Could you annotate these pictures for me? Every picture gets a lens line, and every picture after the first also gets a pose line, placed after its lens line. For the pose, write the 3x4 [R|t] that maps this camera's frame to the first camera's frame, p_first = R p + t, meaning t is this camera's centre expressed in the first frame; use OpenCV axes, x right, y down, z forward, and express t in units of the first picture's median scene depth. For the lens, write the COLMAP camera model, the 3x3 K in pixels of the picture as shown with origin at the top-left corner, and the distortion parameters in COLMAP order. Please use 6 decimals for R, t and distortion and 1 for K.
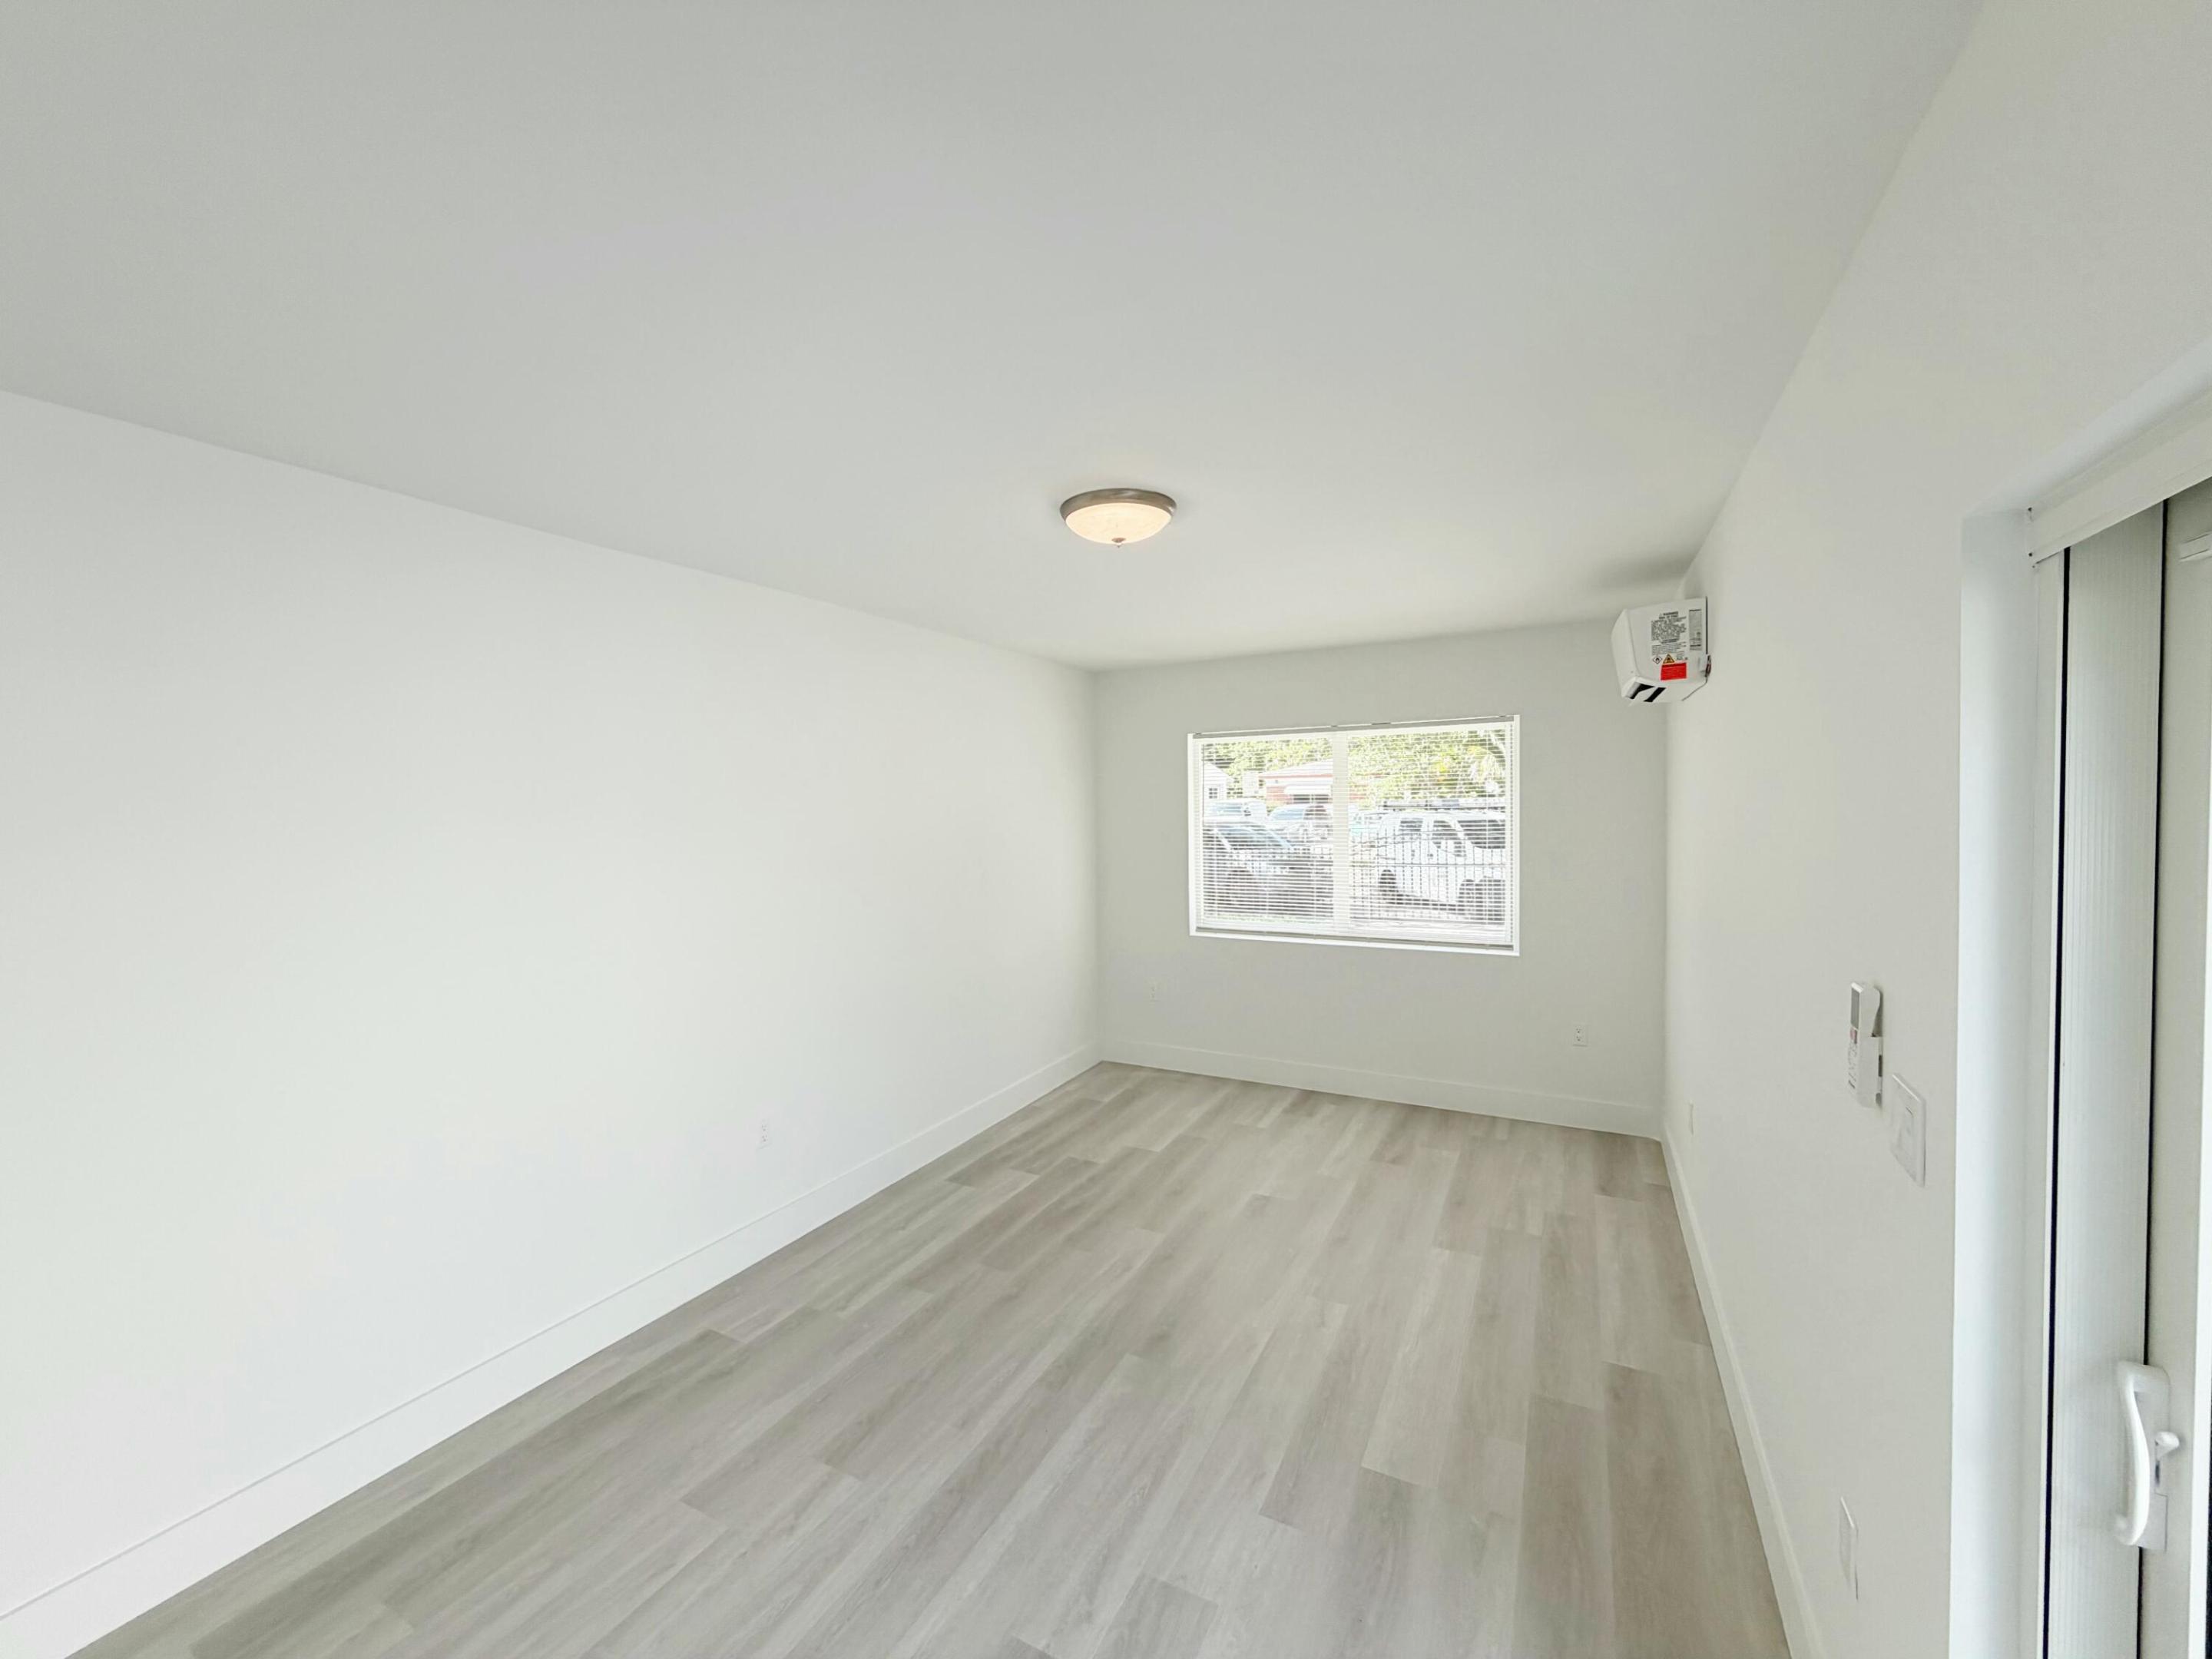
lens RADIAL K [[879.9, 0, 1104.9], [0, 879.9, 833.7], [0, 0, 1]] dist [0.000748, -0.000344]
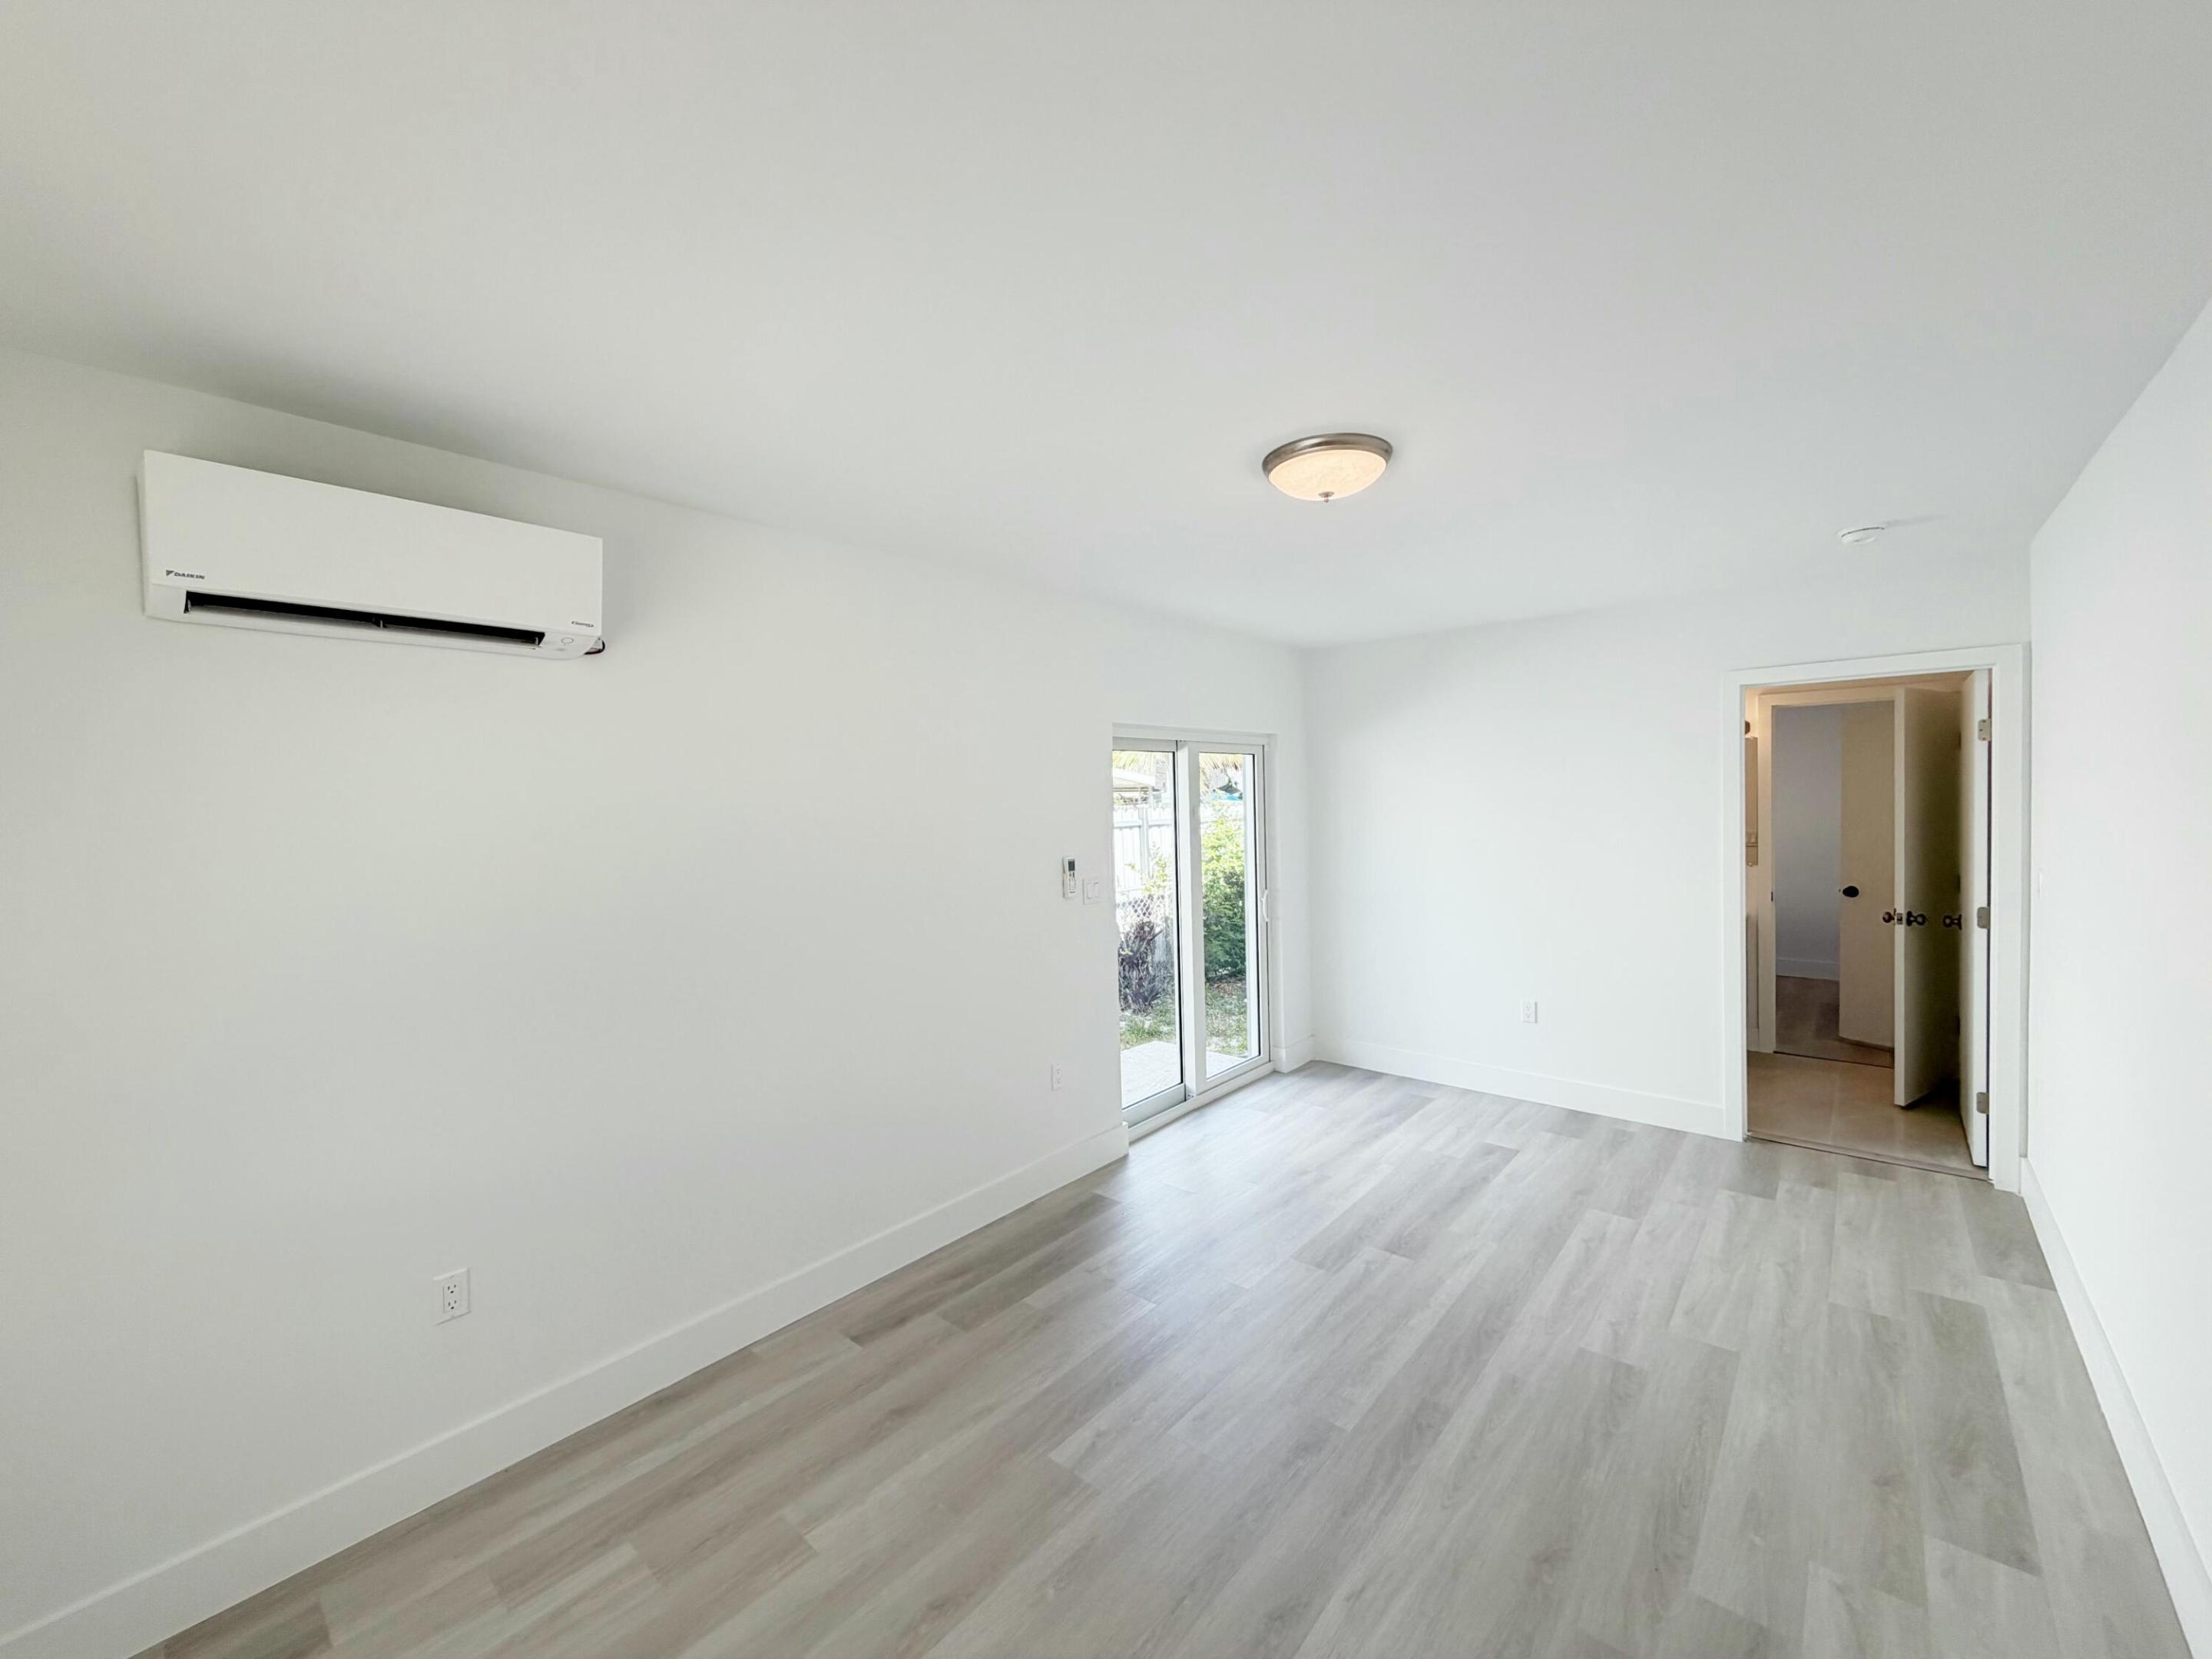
lens RADIAL K [[879.9, 0, 1105.1], [0, 879.9, 831.8], [0, 0, 1]] dist [0.000748, -0.000344]
pose [[-0.973498, 0.035471, 0.225927, 0.038046], [0.052460, 0.996192, 0.069640, -0.045641], [-0.222597, 0.079646, -0.971652, 1.633956]]
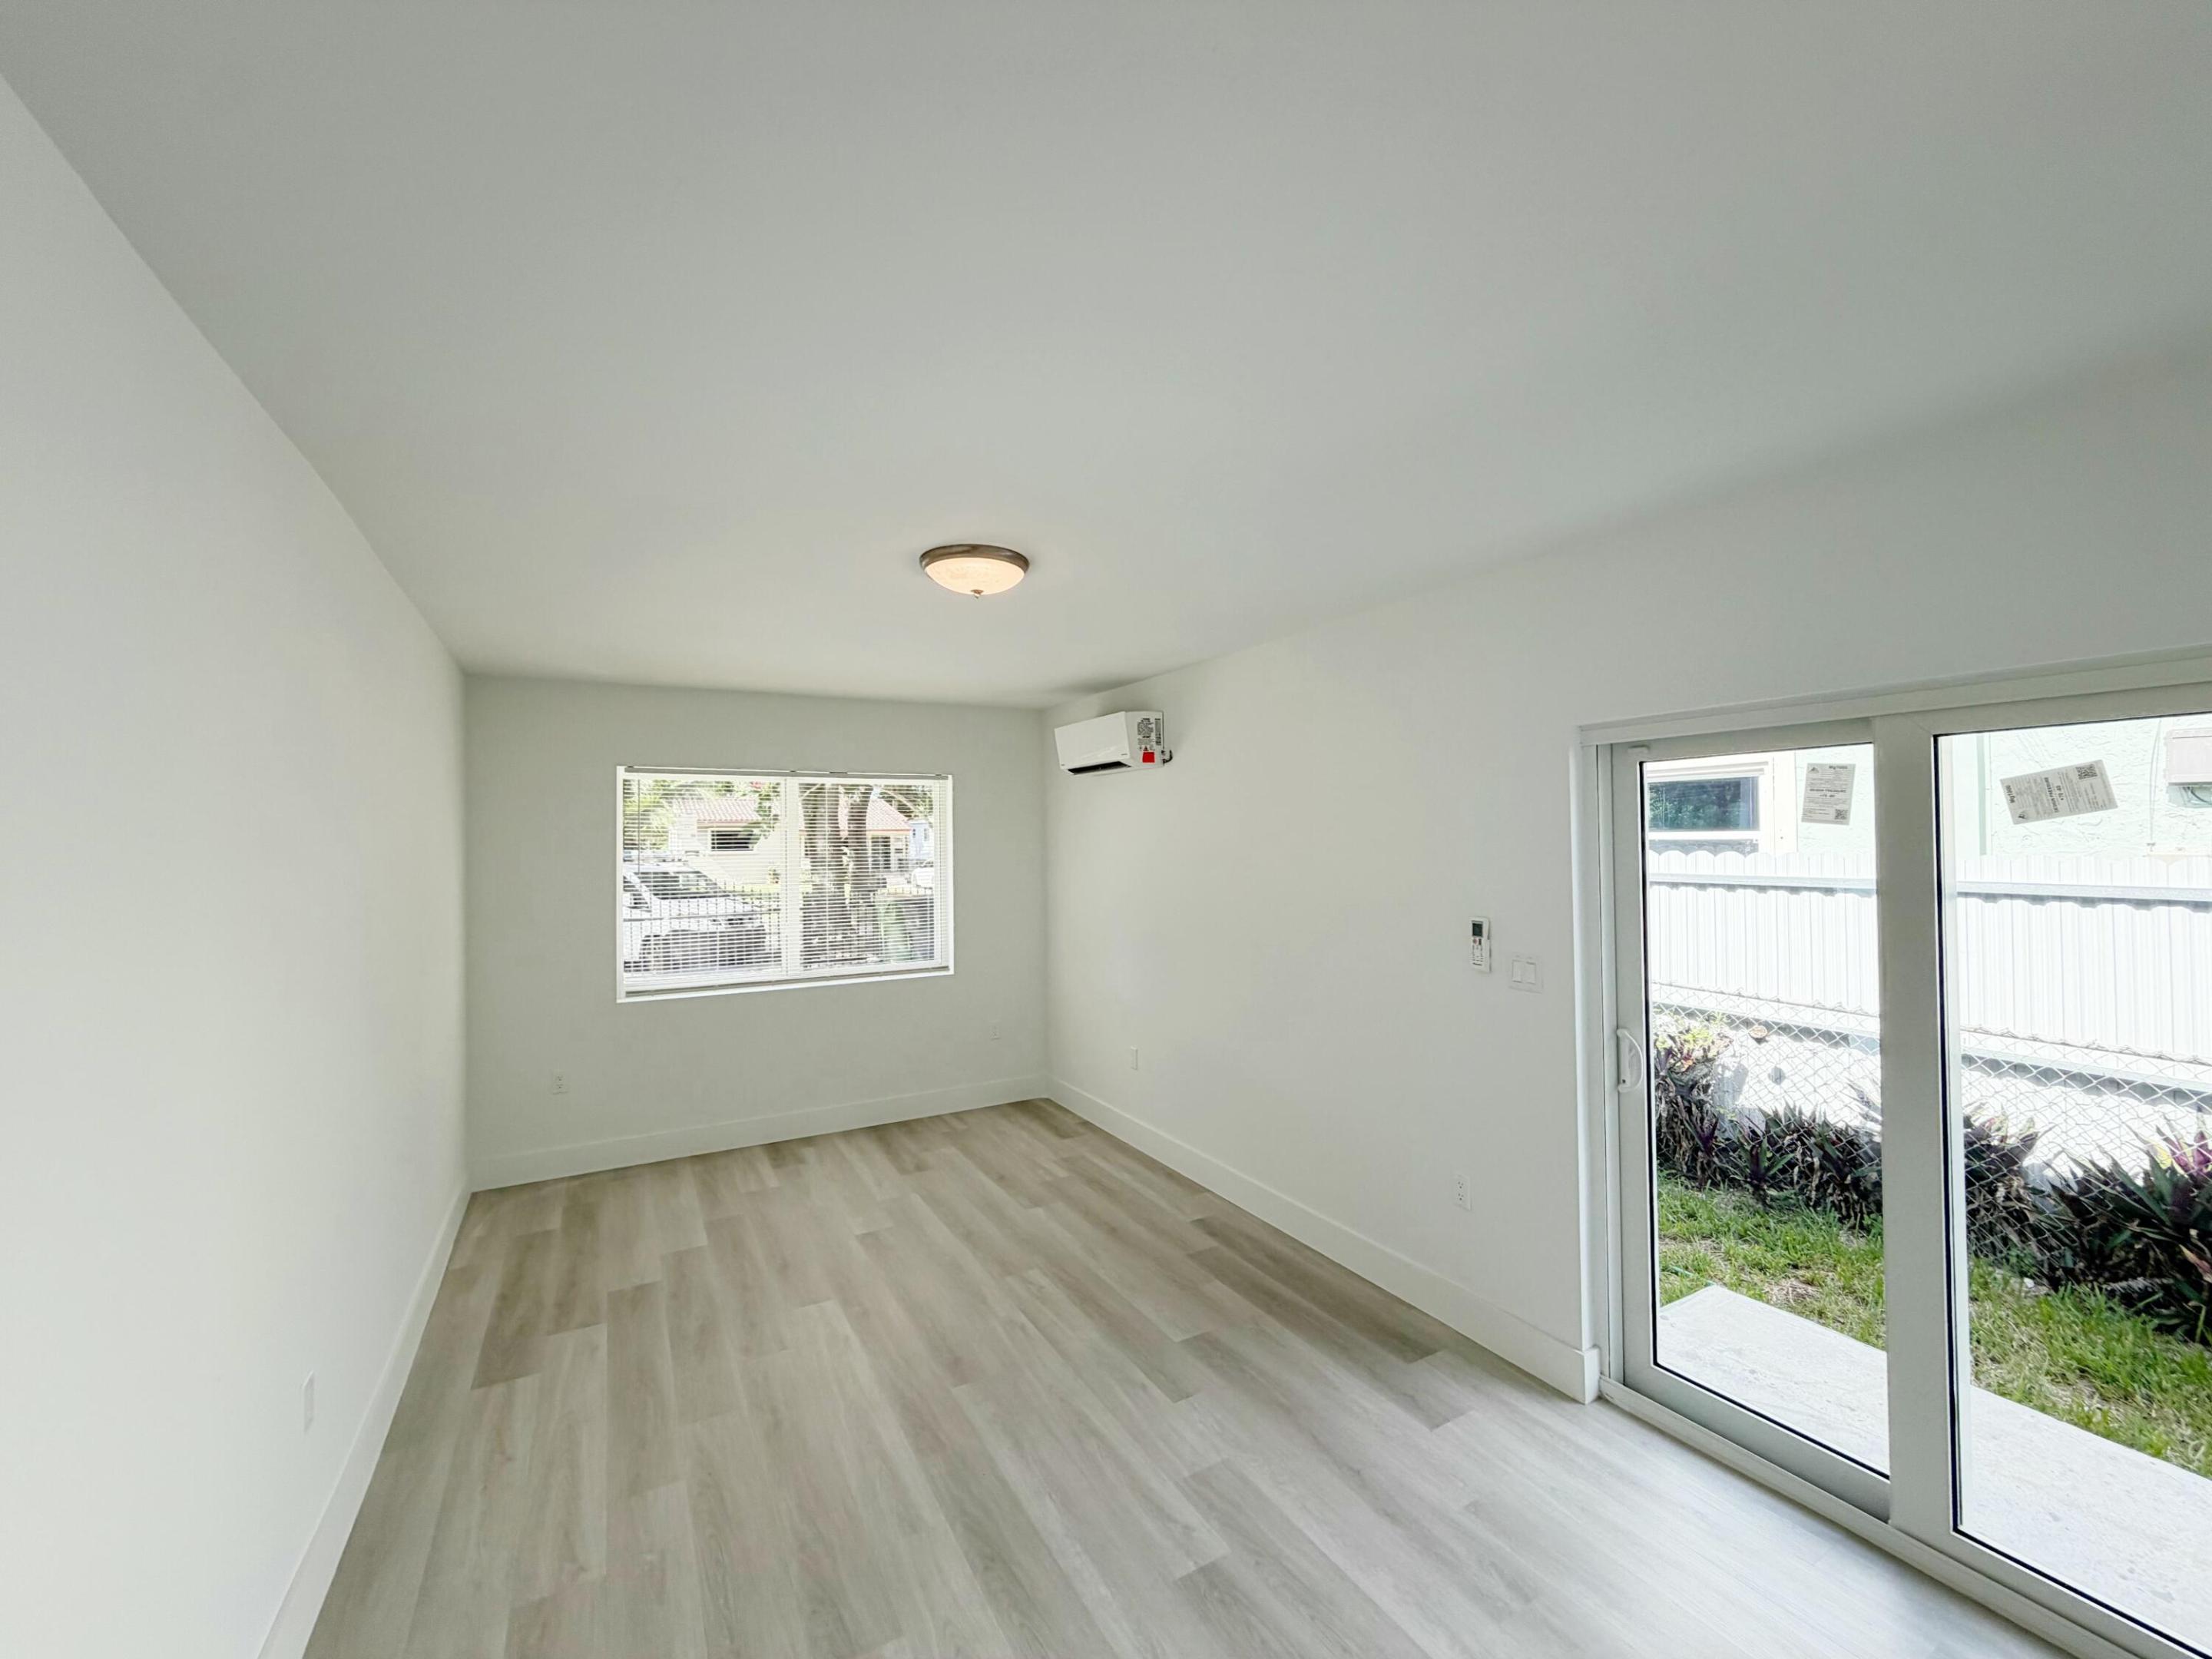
lens RADIAL K [[879.9, 0, 1103.7], [0, 879.9, 827.4], [0, 0, 1]] dist [0.000748, -0.000344]
pose [[0.540357, 0.024722, 0.841073, -0.659068], [0.034424, 0.998082, -0.051453, 0.011830], [-0.840731, 0.056756, 0.538470, 0.252097]]
